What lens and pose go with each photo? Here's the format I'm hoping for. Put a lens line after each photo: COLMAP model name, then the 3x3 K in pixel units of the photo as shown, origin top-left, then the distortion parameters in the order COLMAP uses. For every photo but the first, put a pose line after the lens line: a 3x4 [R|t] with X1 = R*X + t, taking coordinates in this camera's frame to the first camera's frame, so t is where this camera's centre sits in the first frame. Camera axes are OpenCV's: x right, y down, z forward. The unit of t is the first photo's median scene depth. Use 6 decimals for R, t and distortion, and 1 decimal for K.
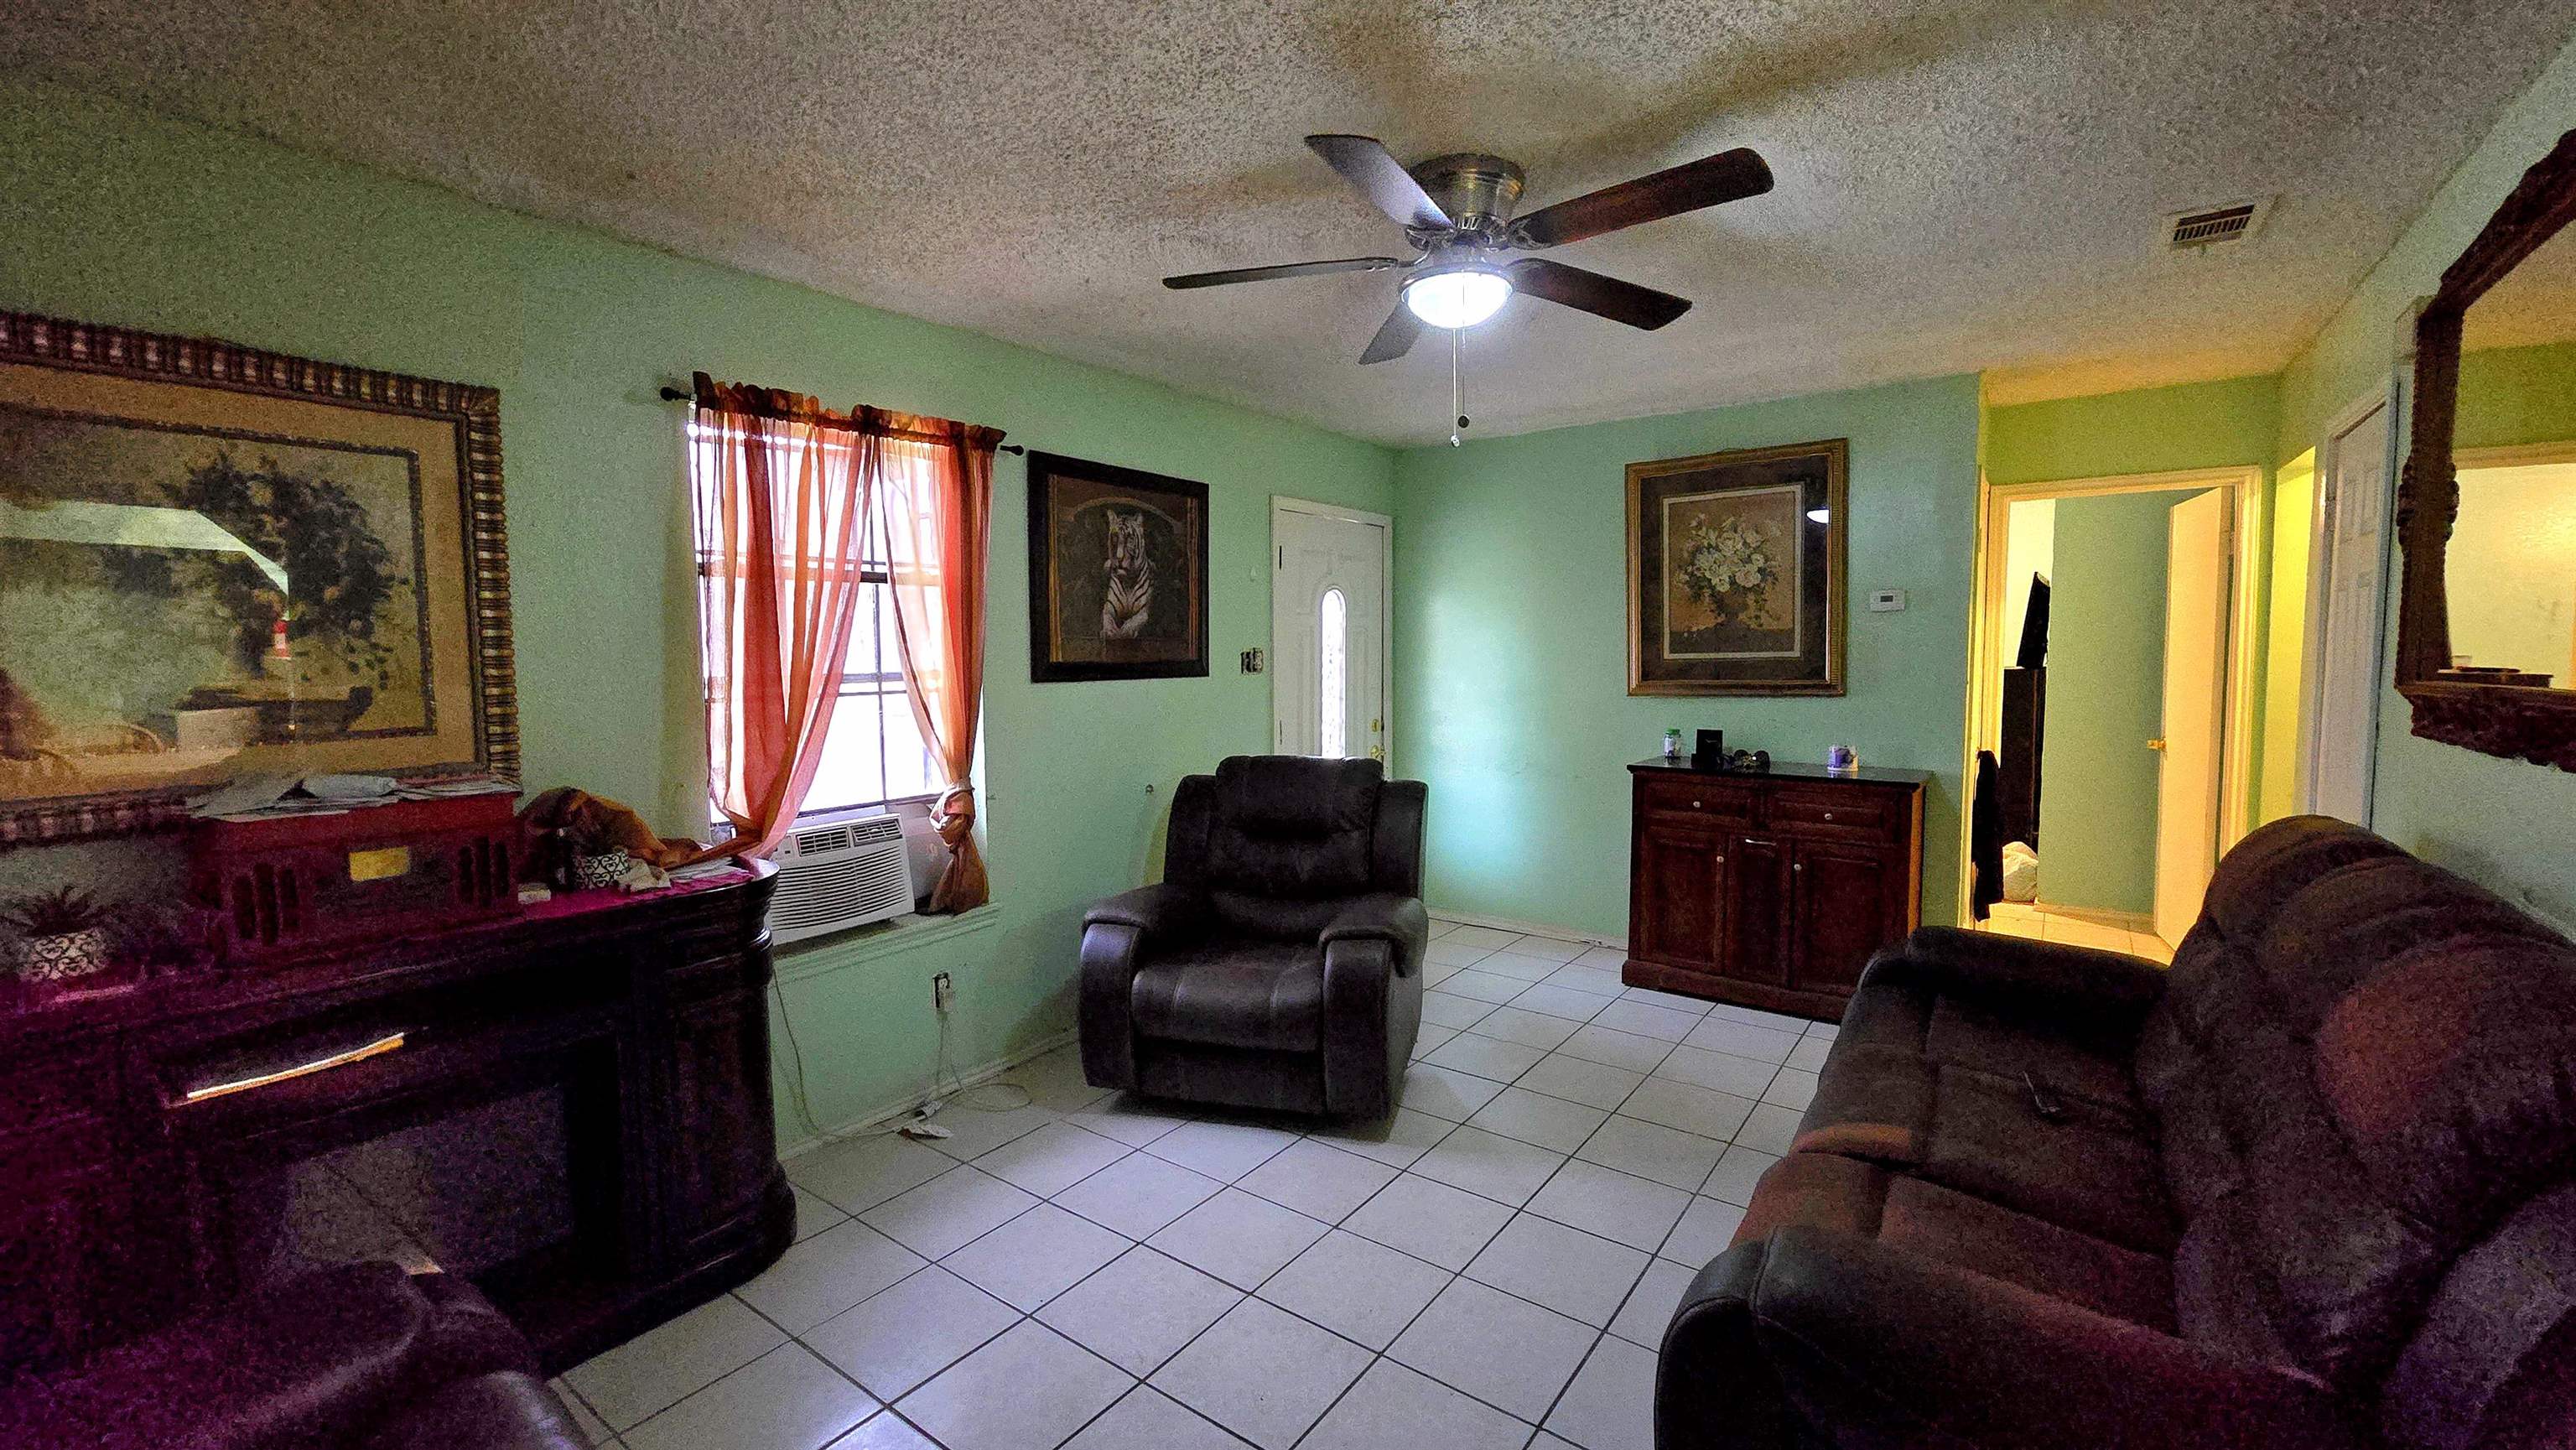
lens RADIAL K [[1052.4, 0, 1281.1], [0, 1052.4, 721.3], [0, 0, 1]] dist [-0.004467, 0.000416]
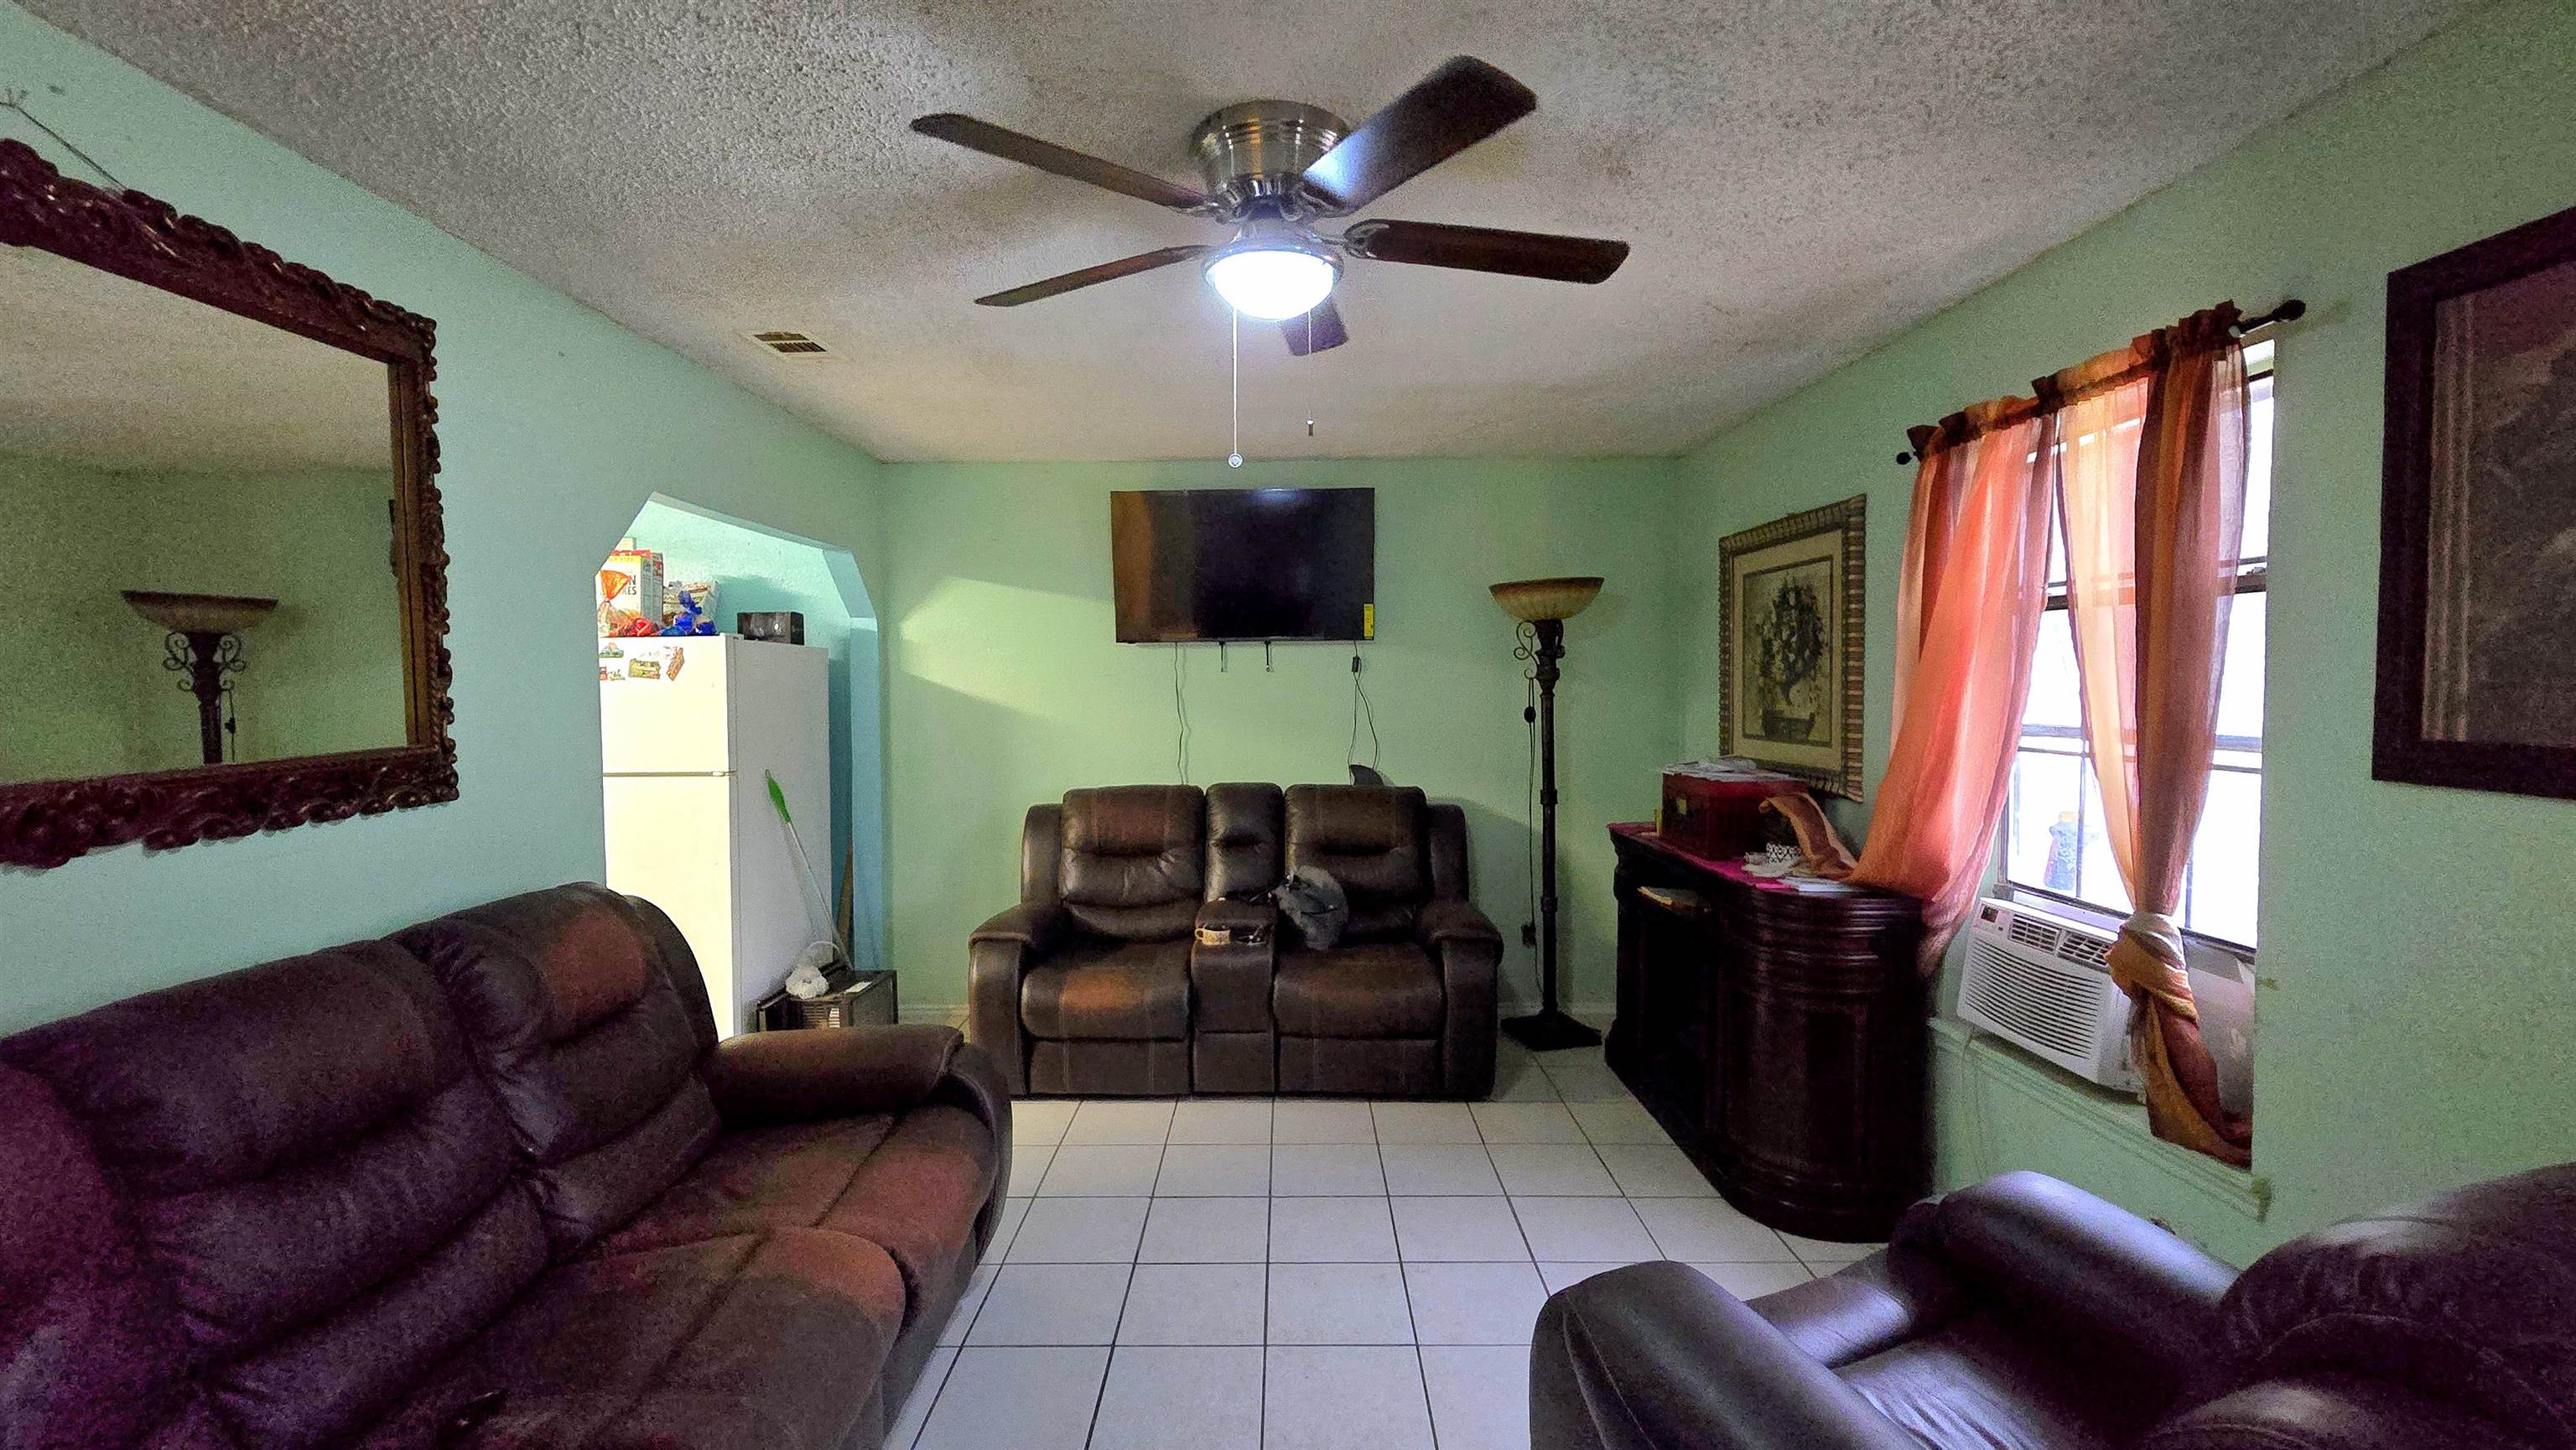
lens RADIAL K [[1052.4, 0, 1281.1], [0, 1052.4, 721.3], [0, 0, 1]] dist [-0.004467, 0.000416]
pose [[-0.808609, 0.020901, -0.587975, 0.590802], [-0.047156, 0.993851, 0.100179, -0.119648], [0.586453, 0.108732, -0.802652, 1.535796]]
